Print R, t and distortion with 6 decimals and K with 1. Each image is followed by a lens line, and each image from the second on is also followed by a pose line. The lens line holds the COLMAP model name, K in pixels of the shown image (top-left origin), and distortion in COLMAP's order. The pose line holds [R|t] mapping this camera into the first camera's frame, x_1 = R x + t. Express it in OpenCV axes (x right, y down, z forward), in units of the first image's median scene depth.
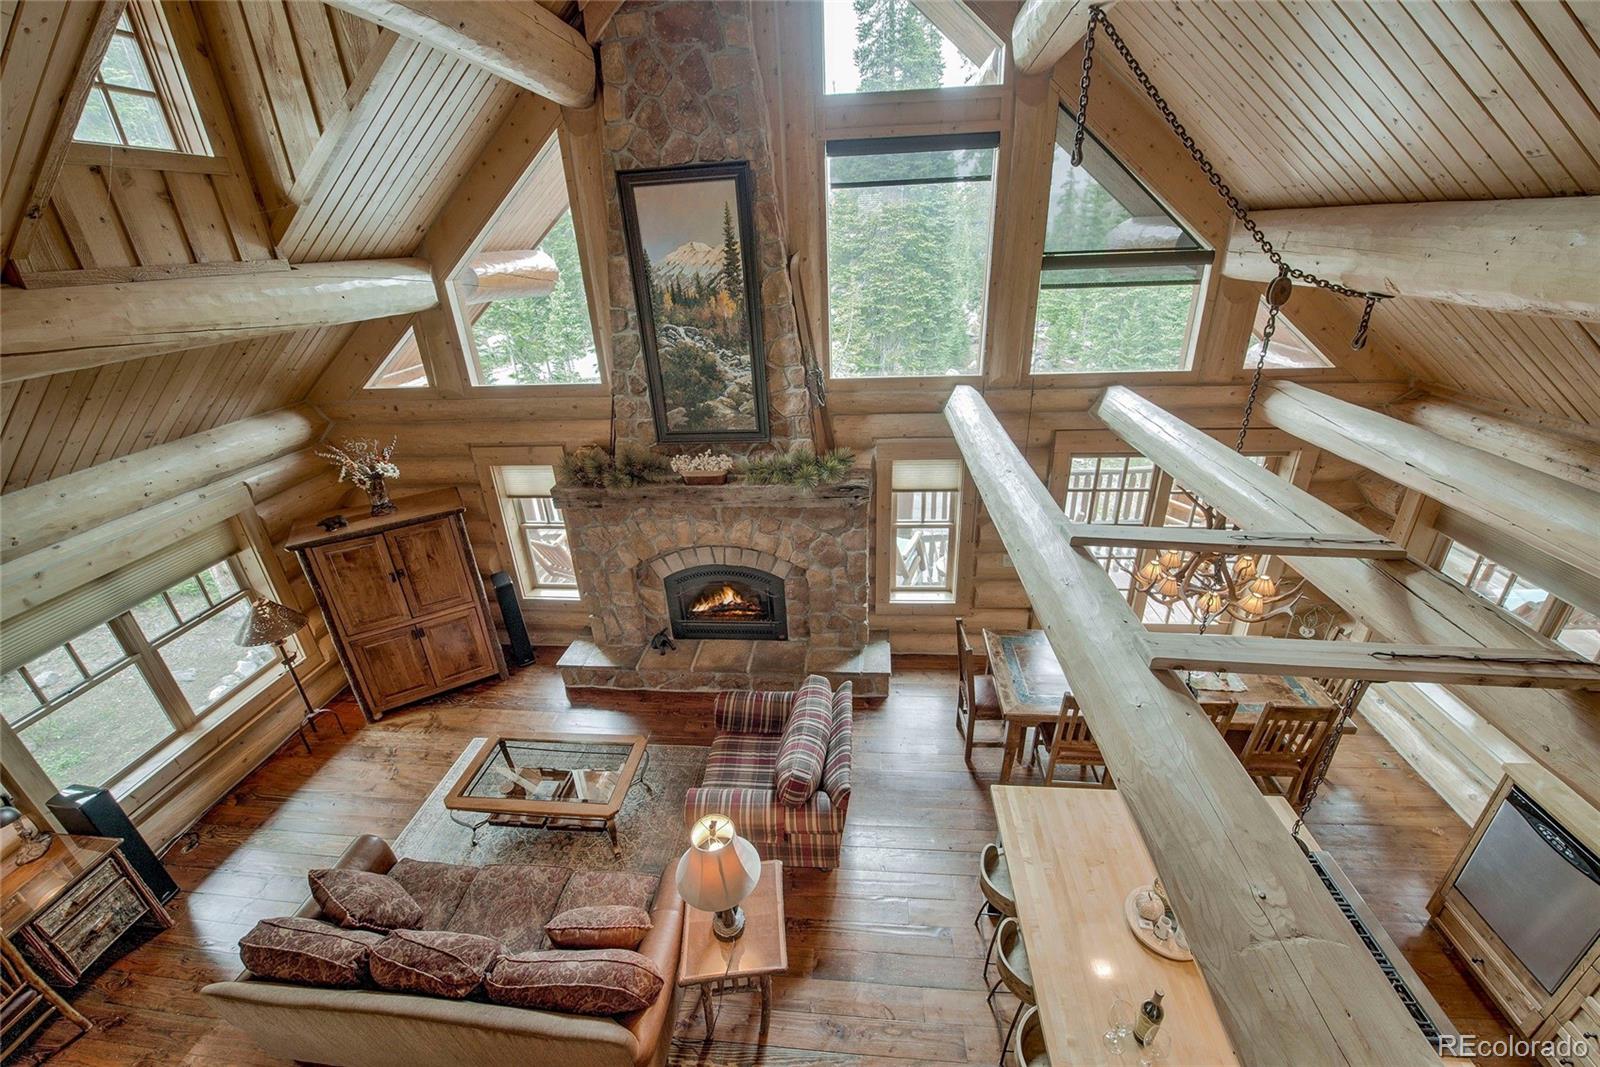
lens RADIAL K [[635.7, 0, 795.3], [0, 635.7, 536.1], [0, 0, 1]] dist [-0.020157, -0.000735]
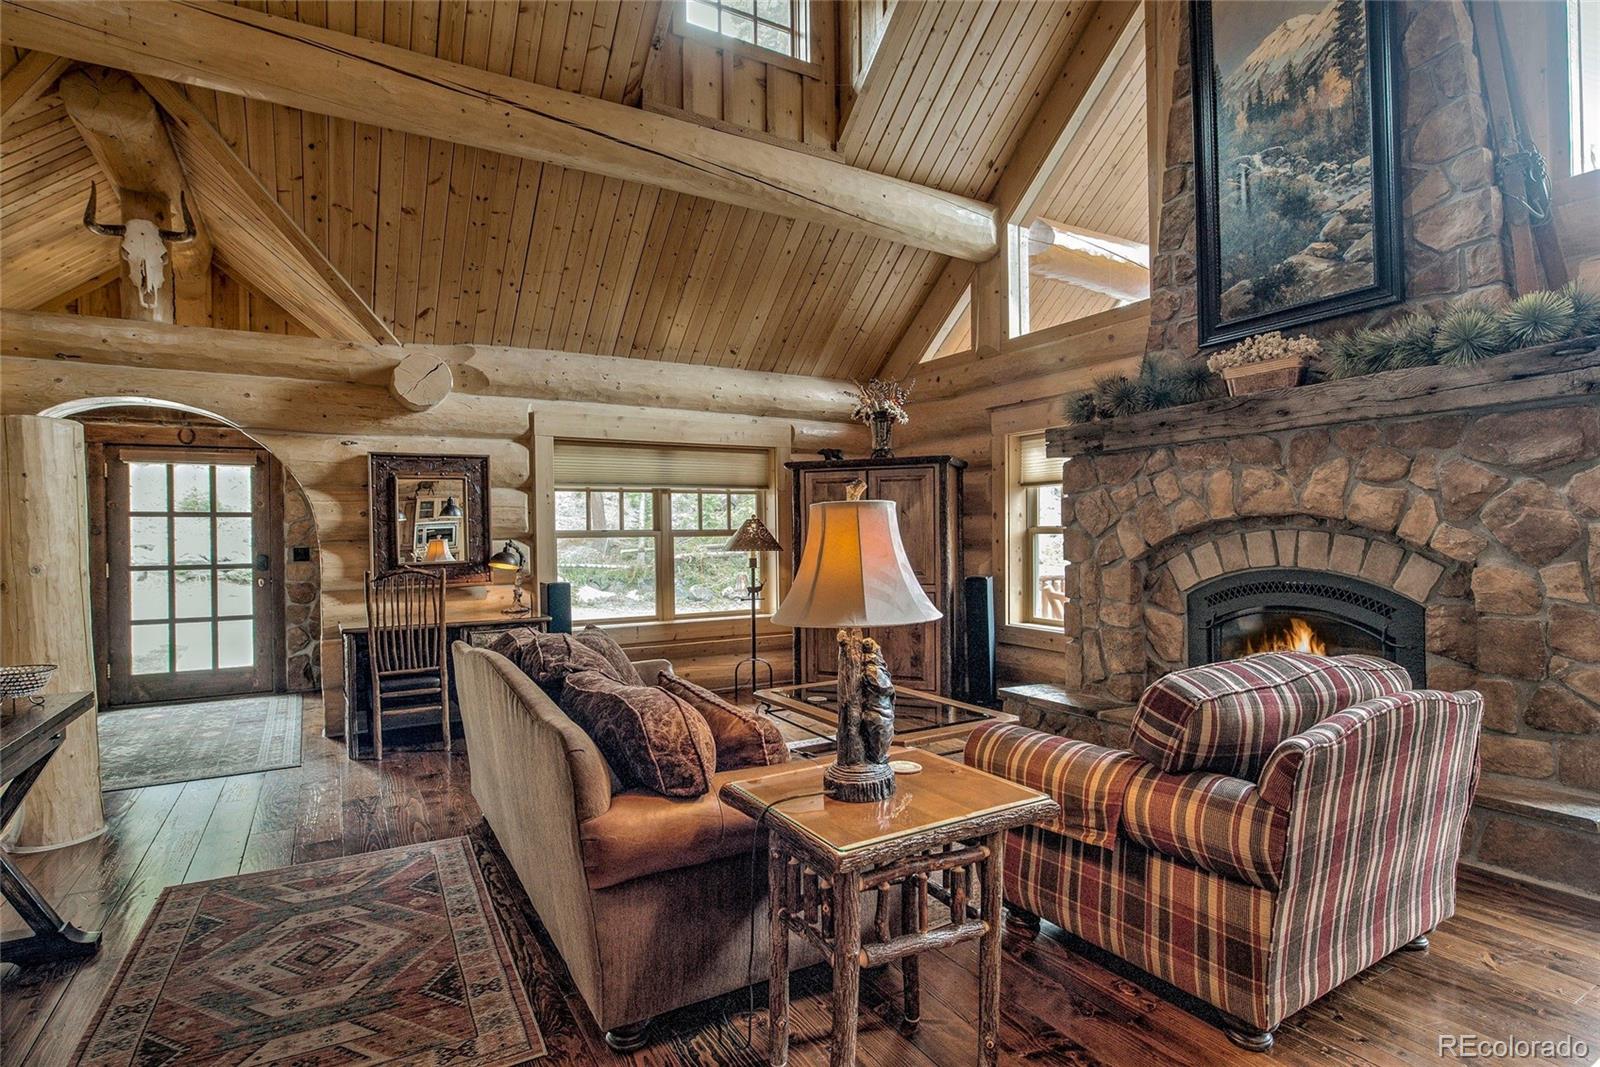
lens RADIAL K [[794.9, 0, 800.0], [0, 794.9, 533.5], [0, 0, 1]] dist [-0.002195, -0.005341]
pose [[0.590993, 0.039140, -0.805726, 0.208276], [-0.361857, 0.905554, -0.221429, 0.364471], [0.720962, 0.422421, 0.549340, 0.345949]]
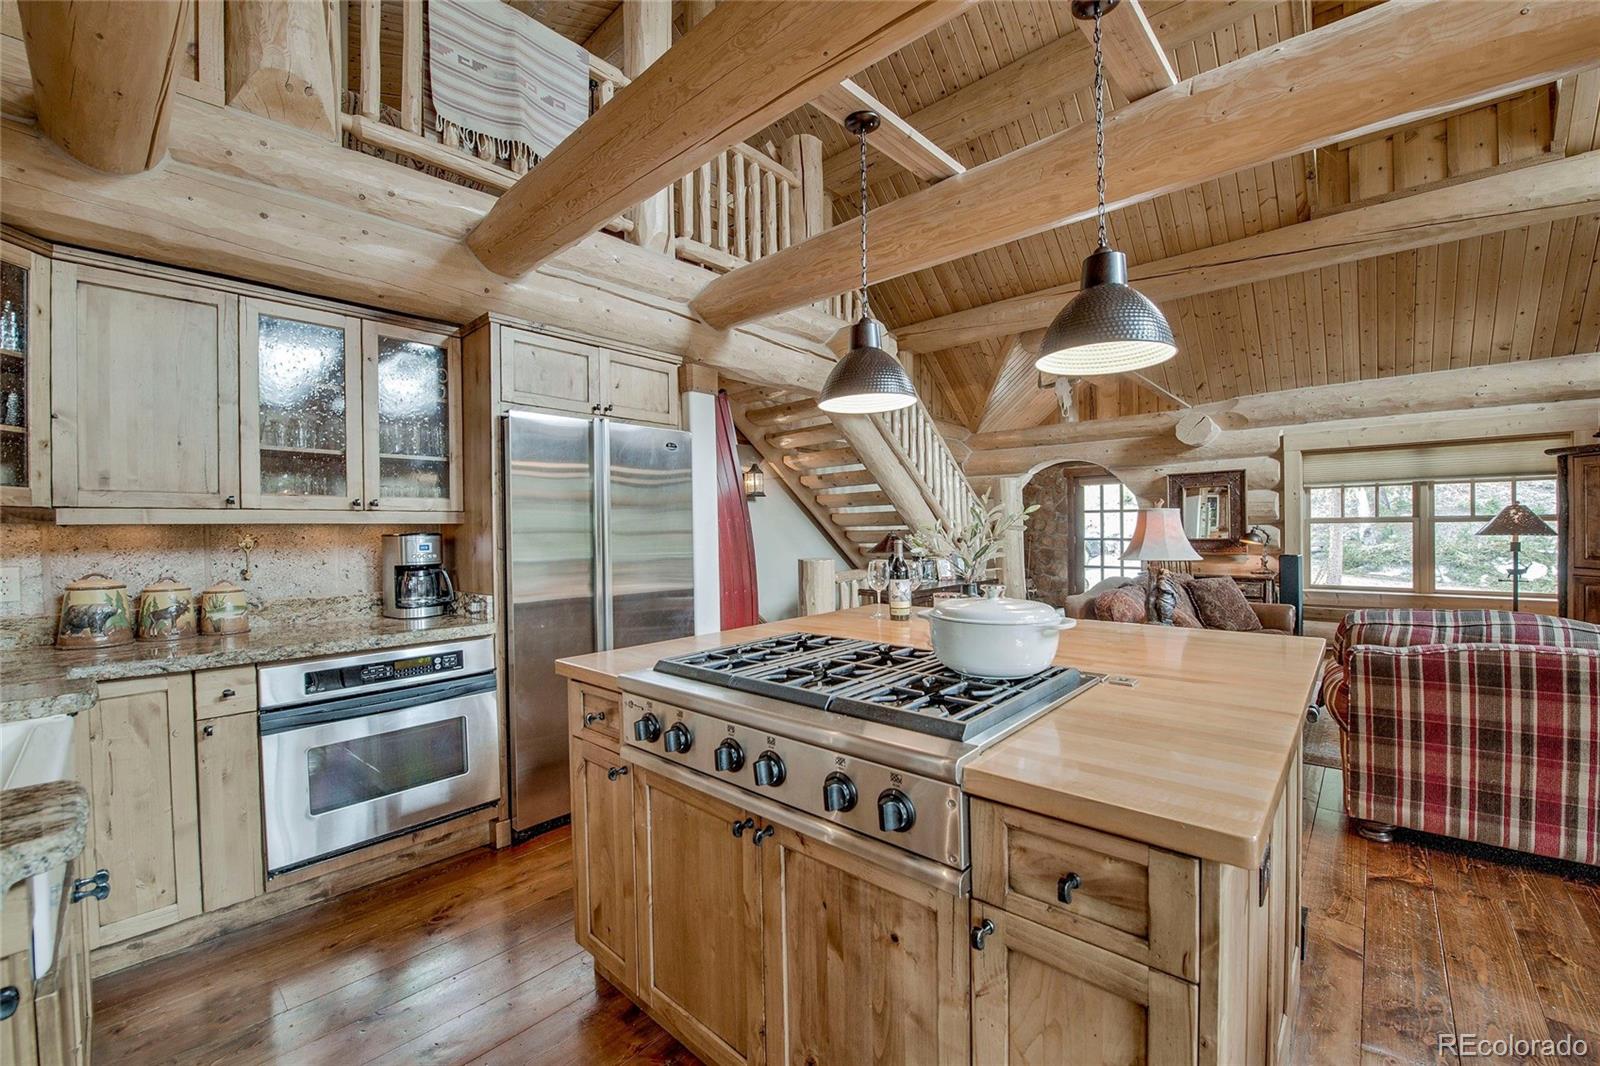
lens RADIAL K [[635.7, 0, 795.3], [0, 635.7, 535.6], [0, 0, 1]] dist [-0.020157, -0.000735]
pose [[-0.597410, 0.059681, -0.799712, 0.679402], [-0.310997, 0.901942, 0.299635, 0.209018], [0.739177, 0.427713, -0.520269, 0.631509]]
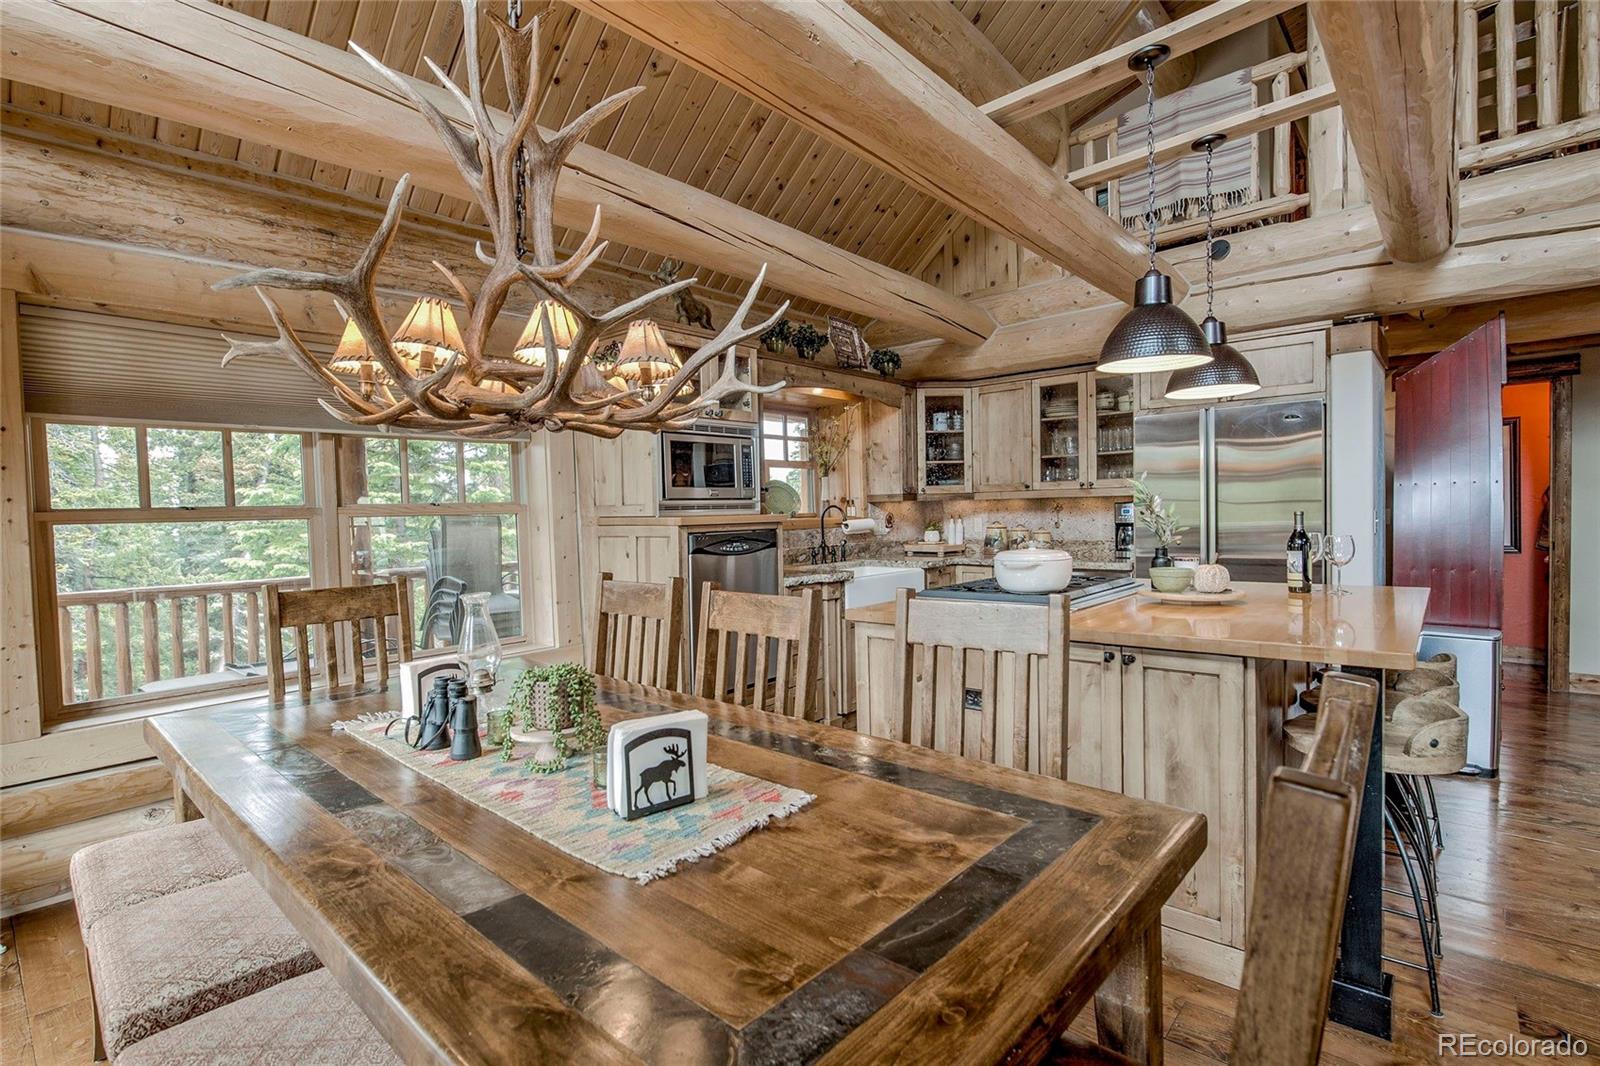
lens RADIAL K [[758.9, 0, 794.4], [0, 758.9, 532.7], [0, 0, 1]] dist [-0.011319, -0.000229]
pose [[-0.810068, 0.048166, 0.584354, 0.239346], [0.307391, 0.883568, 0.353296, 0.037203], [-0.499300, 0.465819, -0.730556, 1.036393]]
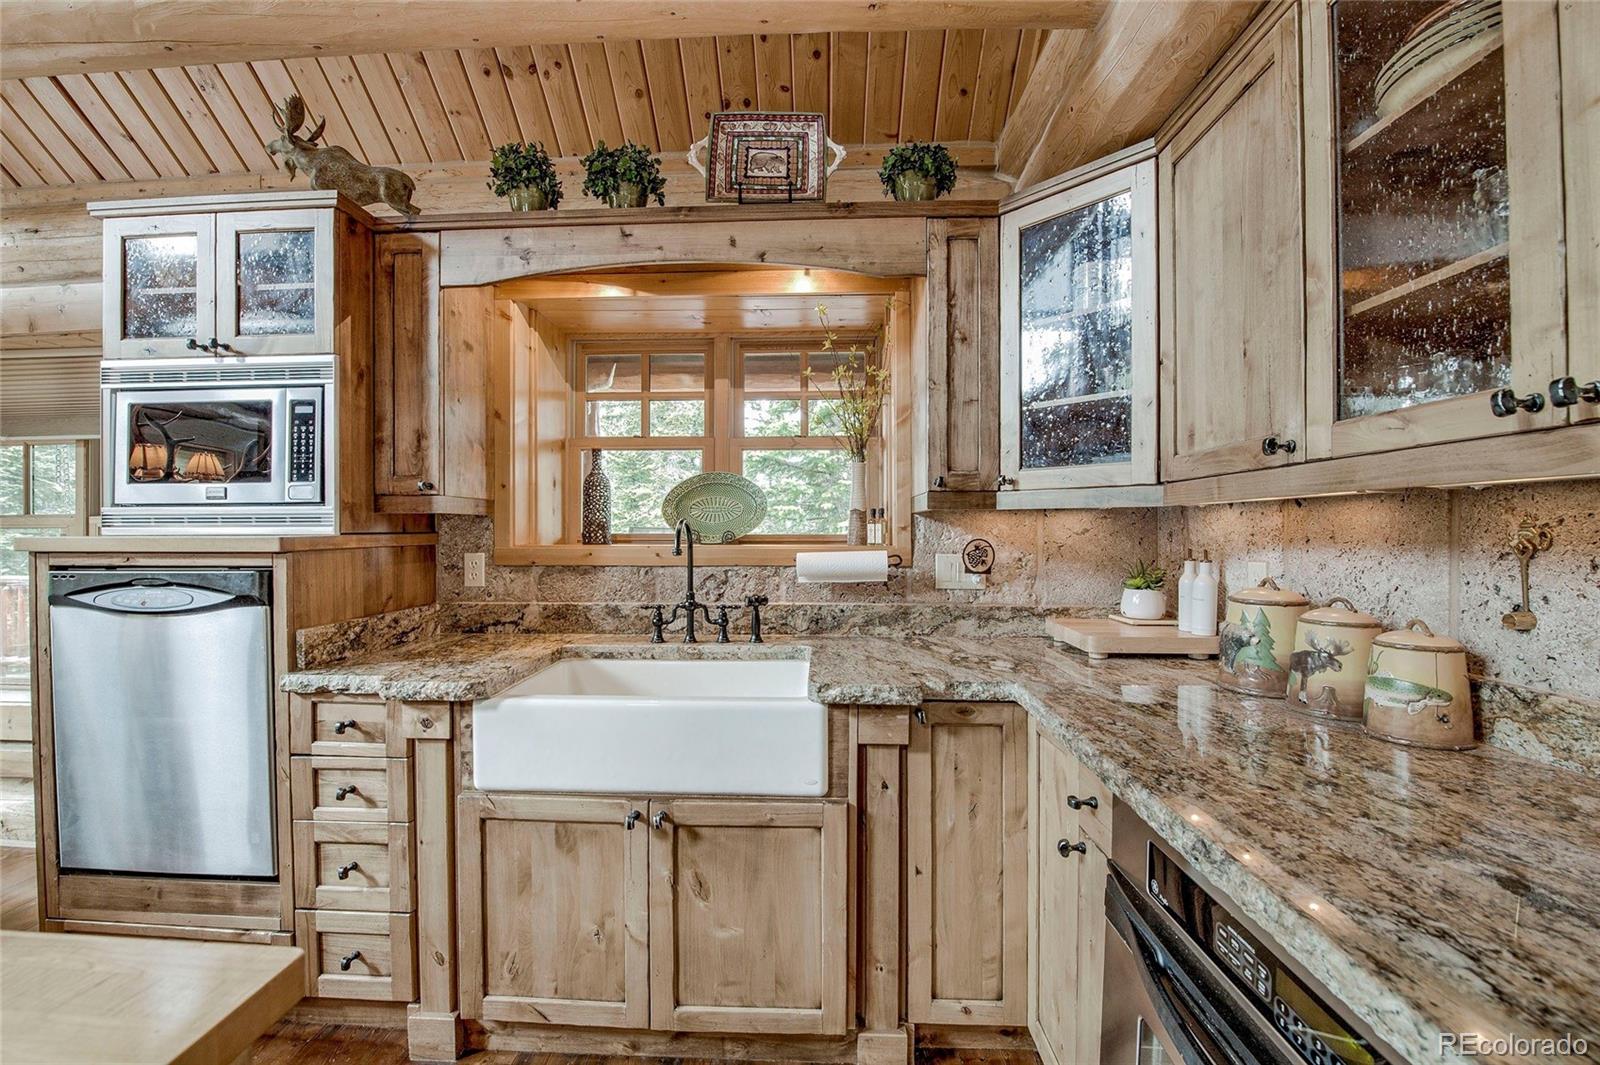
lens RADIAL K [[644.9, 0, 794.5], [0, 644.9, 536.8], [0, 0, 1]] dist [-0.019469, -0.000685]
pose [[-0.056513, 0.037445, 0.997699, 0.378356], [0.437023, 0.899405, -0.009001, 0.389057], [-0.897673, 0.435509, -0.067192, 0.292650]]
